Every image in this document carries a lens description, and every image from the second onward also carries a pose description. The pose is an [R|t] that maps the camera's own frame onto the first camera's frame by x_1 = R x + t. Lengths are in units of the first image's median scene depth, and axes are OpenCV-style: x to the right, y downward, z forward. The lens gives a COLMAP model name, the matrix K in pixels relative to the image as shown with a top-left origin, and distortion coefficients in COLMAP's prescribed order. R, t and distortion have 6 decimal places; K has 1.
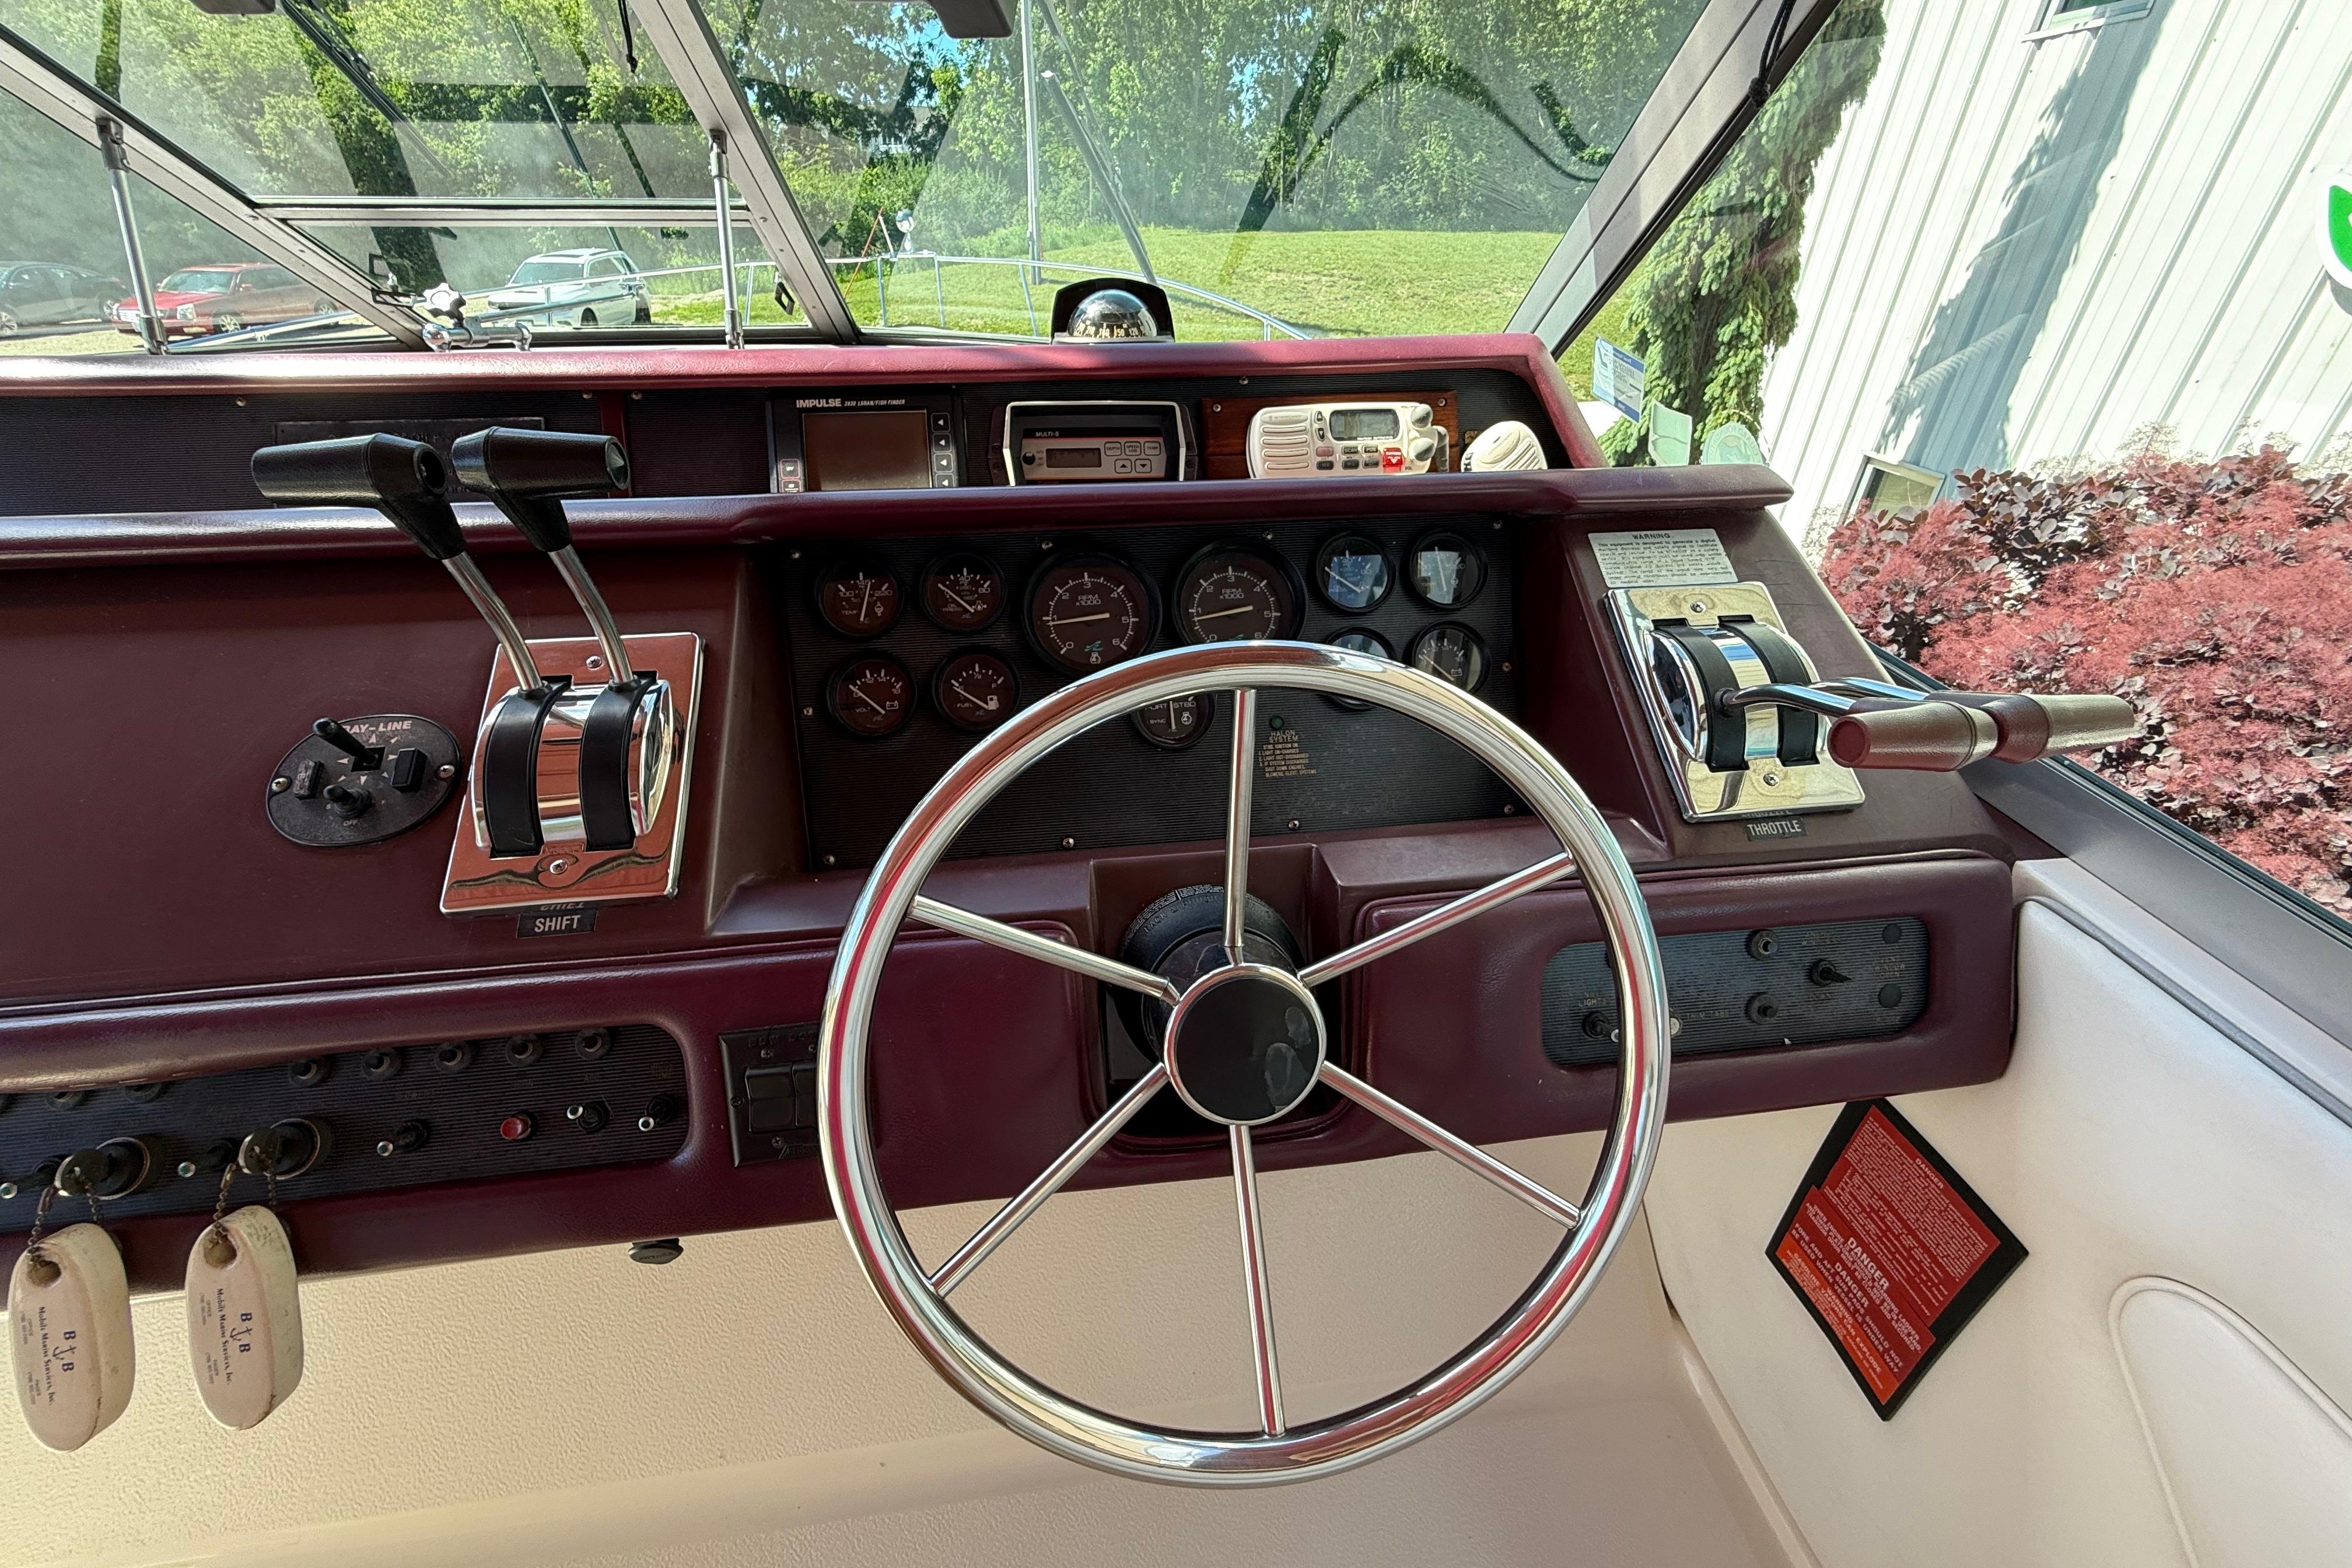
lens RADIAL K [[939.6, 0, 1171.6], [0, 939.6, 784.4], [0, 0, 1]] dist [0.002821, -0.001052]
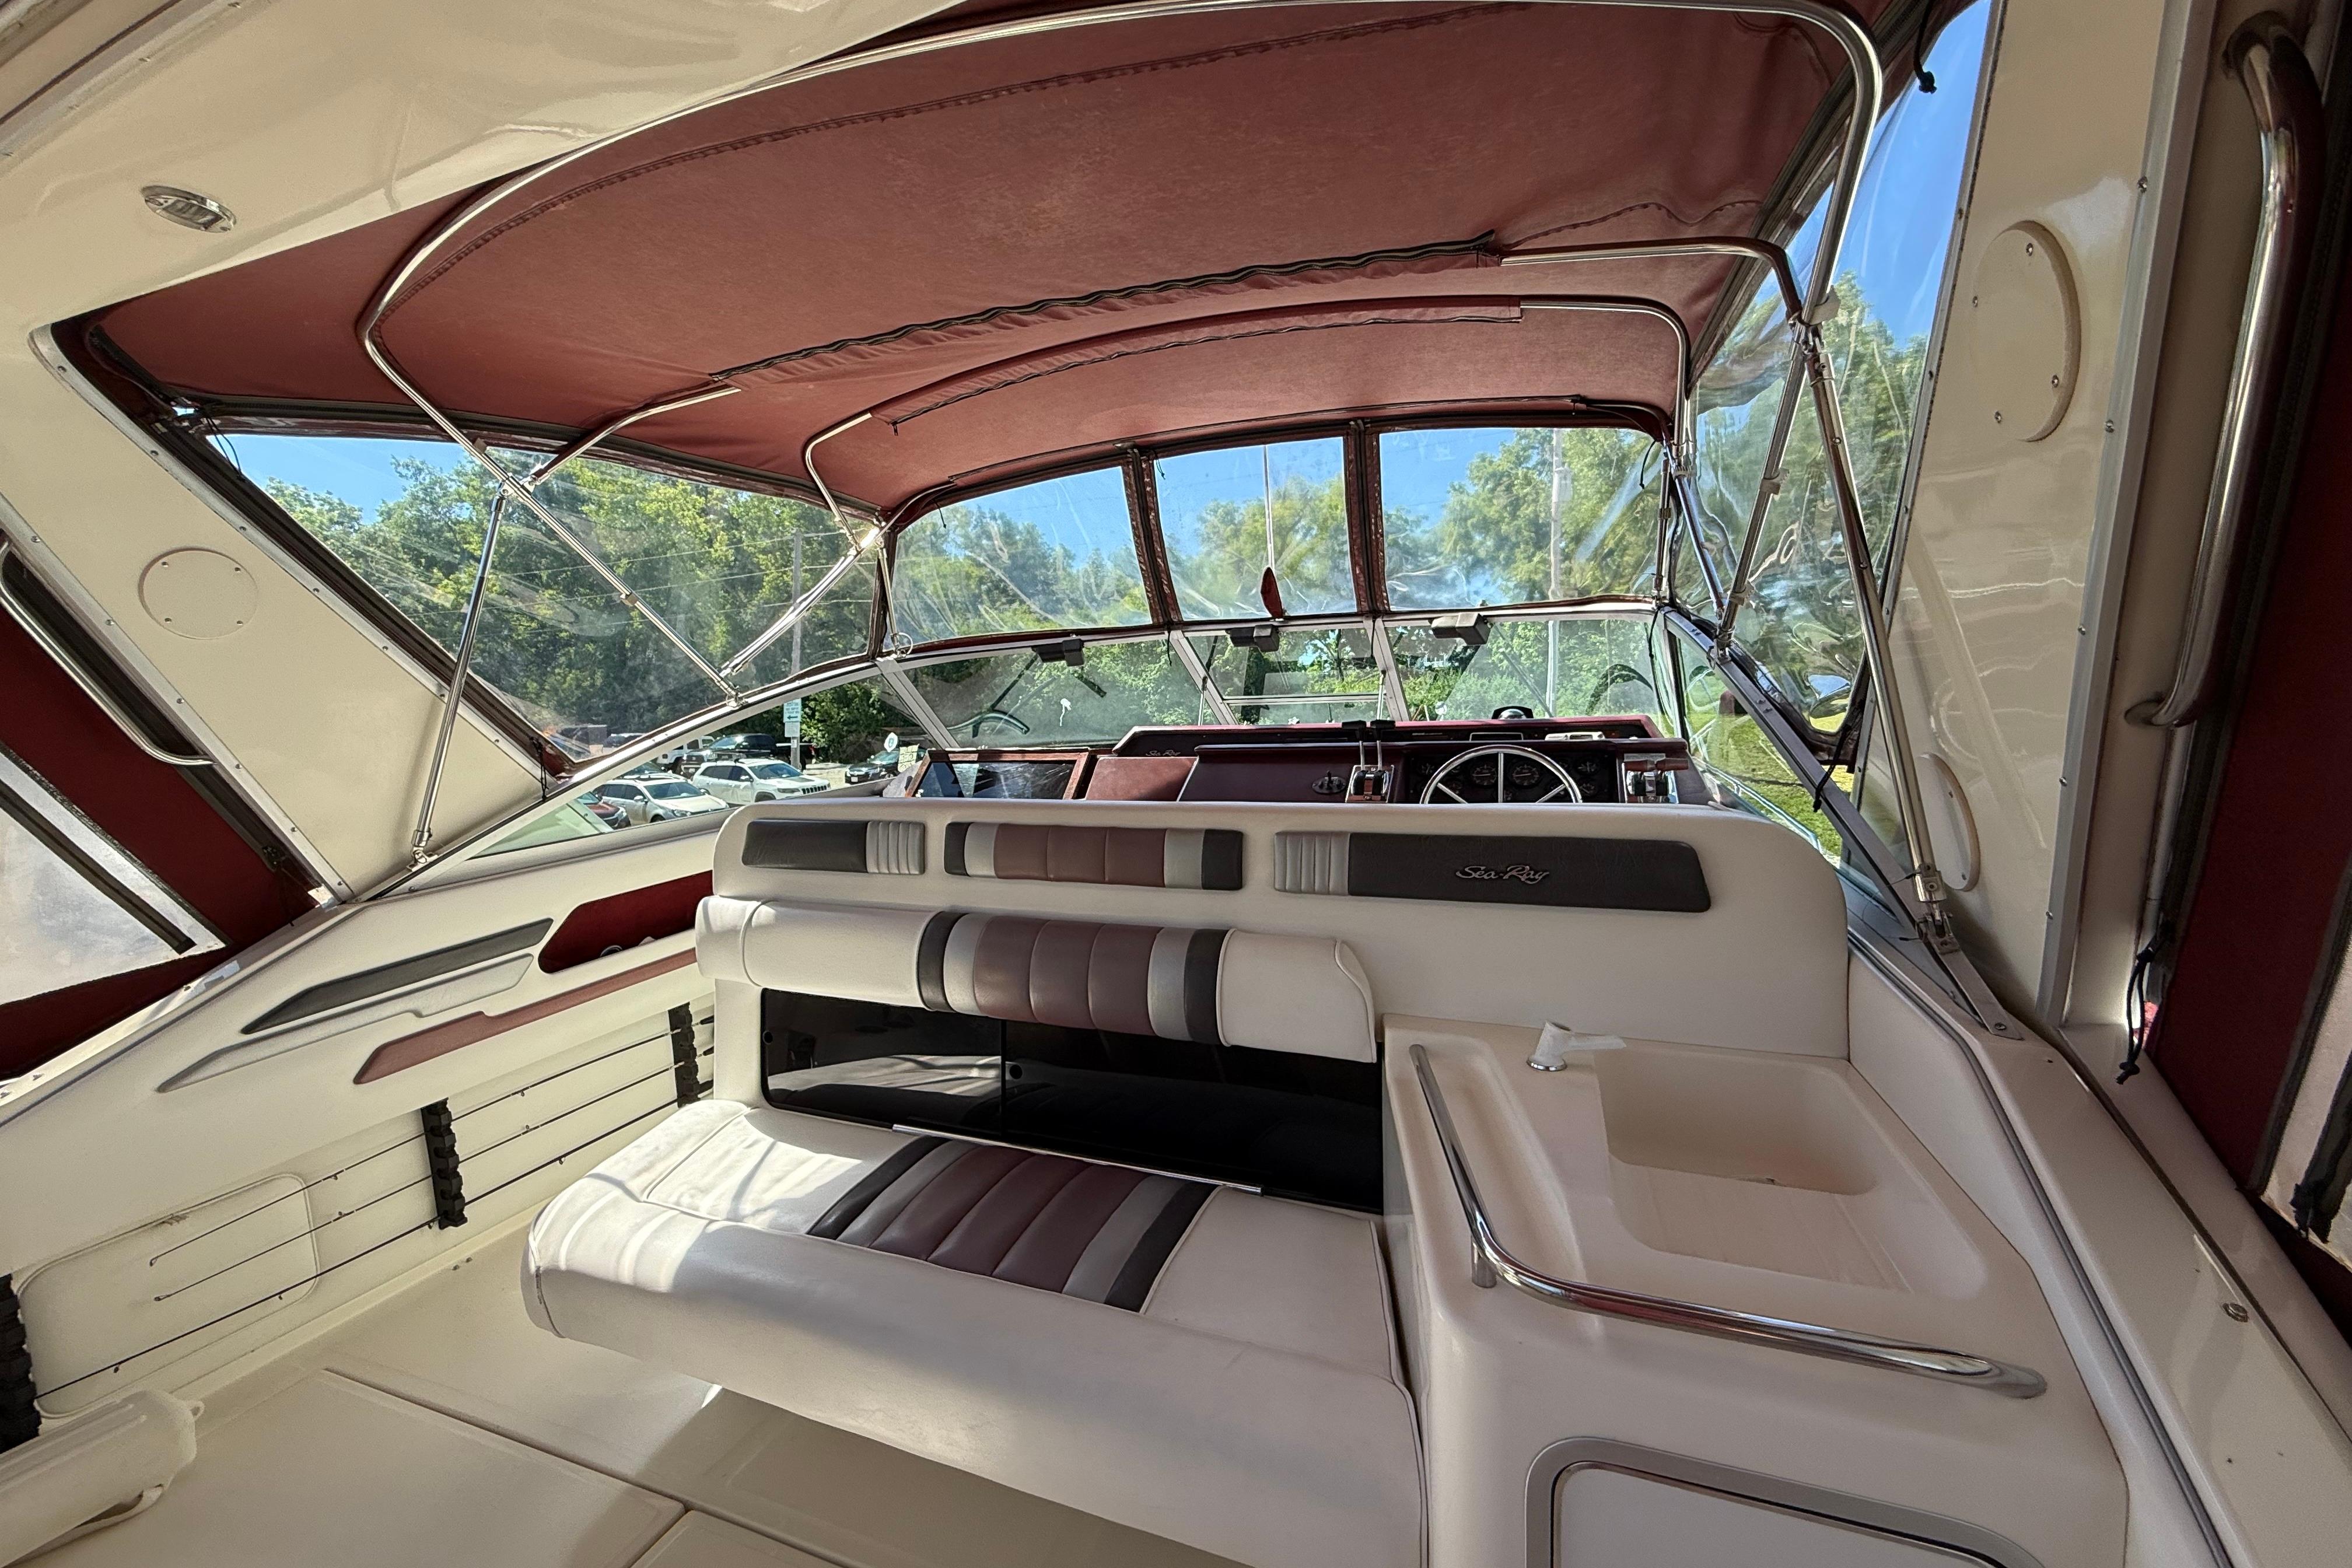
lens RADIAL K [[939.6, 0, 1168.3], [0, 939.6, 785.9], [0, 0, 1]] dist [0.002821, -0.001052]
pose [[0.869217, 0.010927, -0.494310, 0.100717], [-0.231827, 0.892055, -0.387936, 0.242648], [0.436713, 0.451795, 0.777922, -0.373386]]
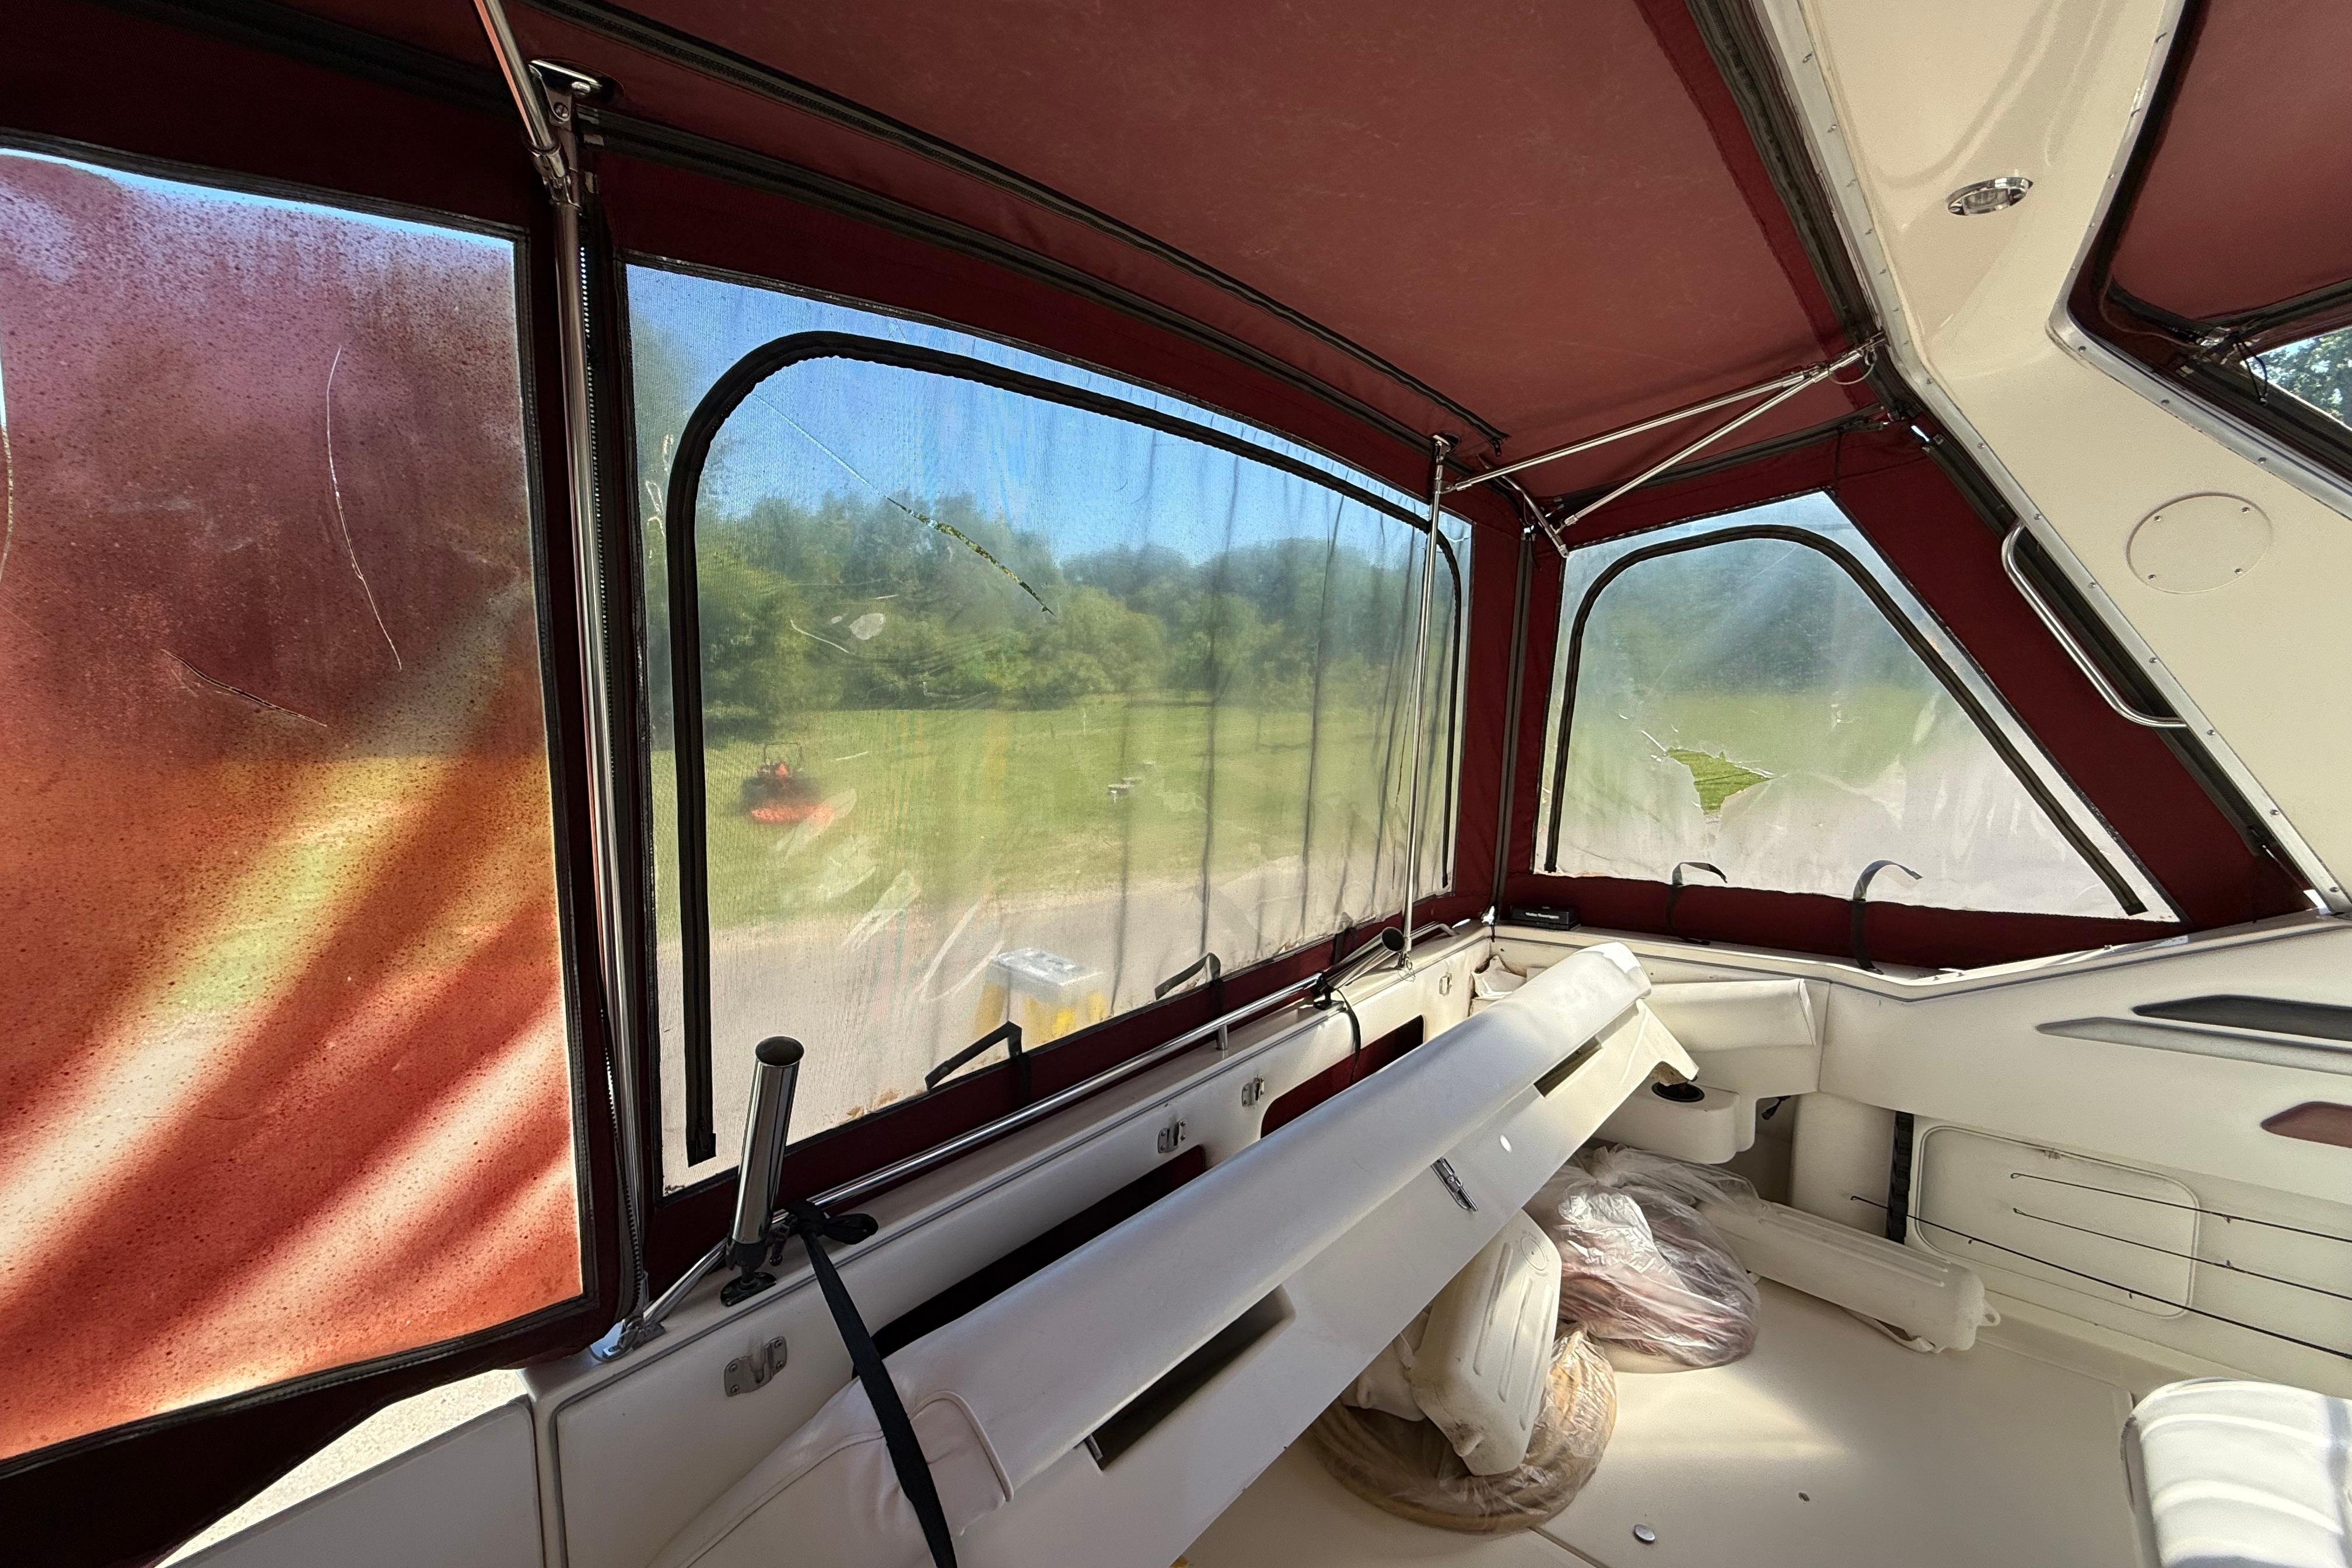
lens RADIAL K [[939.6, 0, 1167.7], [0, 939.6, 788.8], [0, 0, 1]] dist [0.002821, -0.001052]
pose [[-0.758181, 0.081122, -0.646978, 0.097559], [-0.340713, 0.796707, 0.499172, 0.147559], [0.555946, 0.598897, -0.576409, -0.243433]]
